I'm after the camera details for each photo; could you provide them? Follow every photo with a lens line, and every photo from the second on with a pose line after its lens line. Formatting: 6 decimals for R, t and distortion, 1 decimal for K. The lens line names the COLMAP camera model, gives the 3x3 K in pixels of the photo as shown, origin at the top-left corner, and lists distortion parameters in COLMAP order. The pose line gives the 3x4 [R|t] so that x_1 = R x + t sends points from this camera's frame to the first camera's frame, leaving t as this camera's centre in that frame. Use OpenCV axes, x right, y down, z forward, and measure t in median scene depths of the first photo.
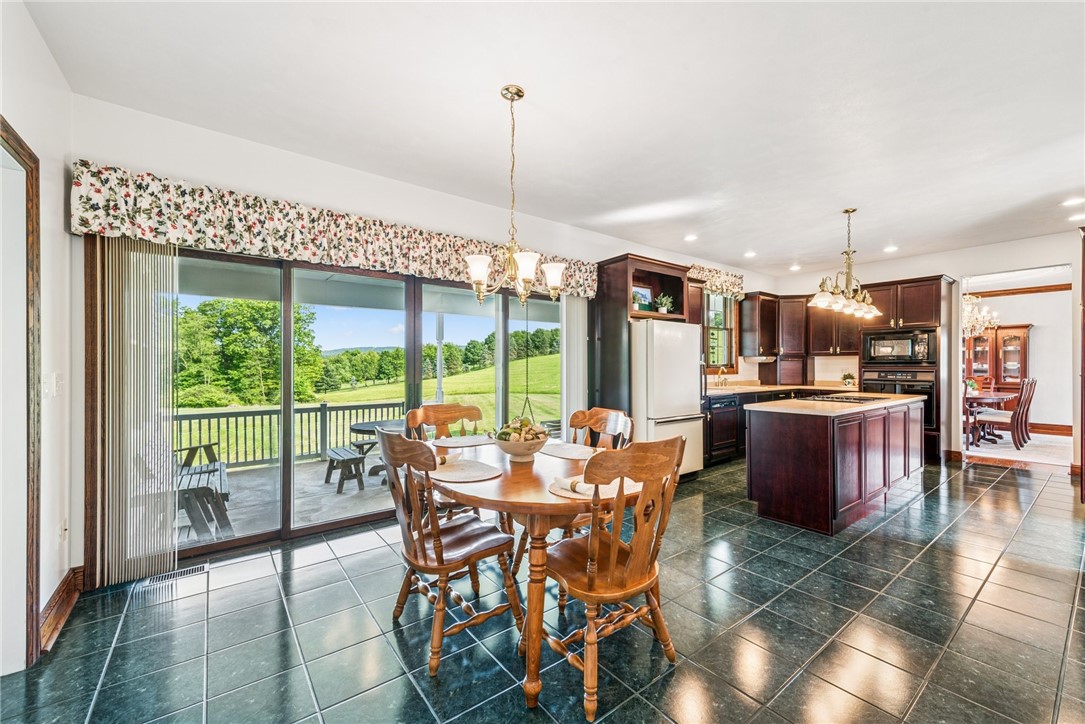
lens RADIAL K [[432.3, 0, 544.6], [0, 432.3, 364.2], [0, 0, 1]] dist [0.001182, 0.000073]
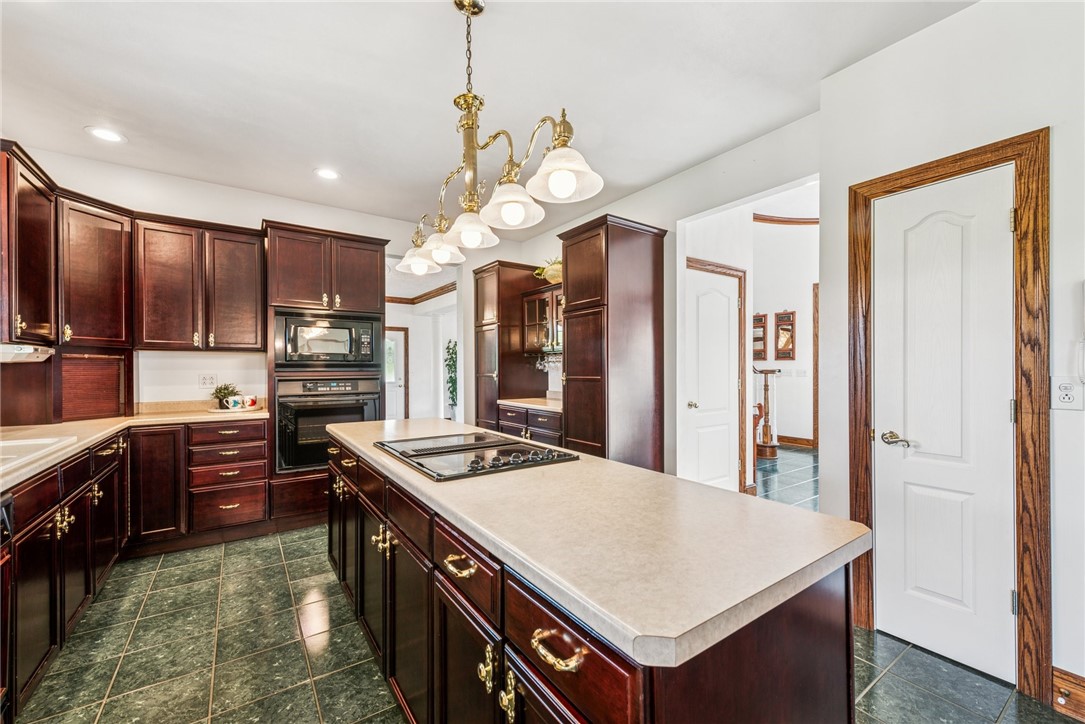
lens RADIAL K [[432.3, 0, 542.2], [0, 432.3, 368.6], [0, 0, 1]] dist [0.001182, 0.000073]
pose [[0.041576, 0.001294, 0.999134, 0.208369], [-0.000657, 0.999999, -0.001268, 0.001155], [-0.999135, -0.000604, 0.041577, 0.647040]]
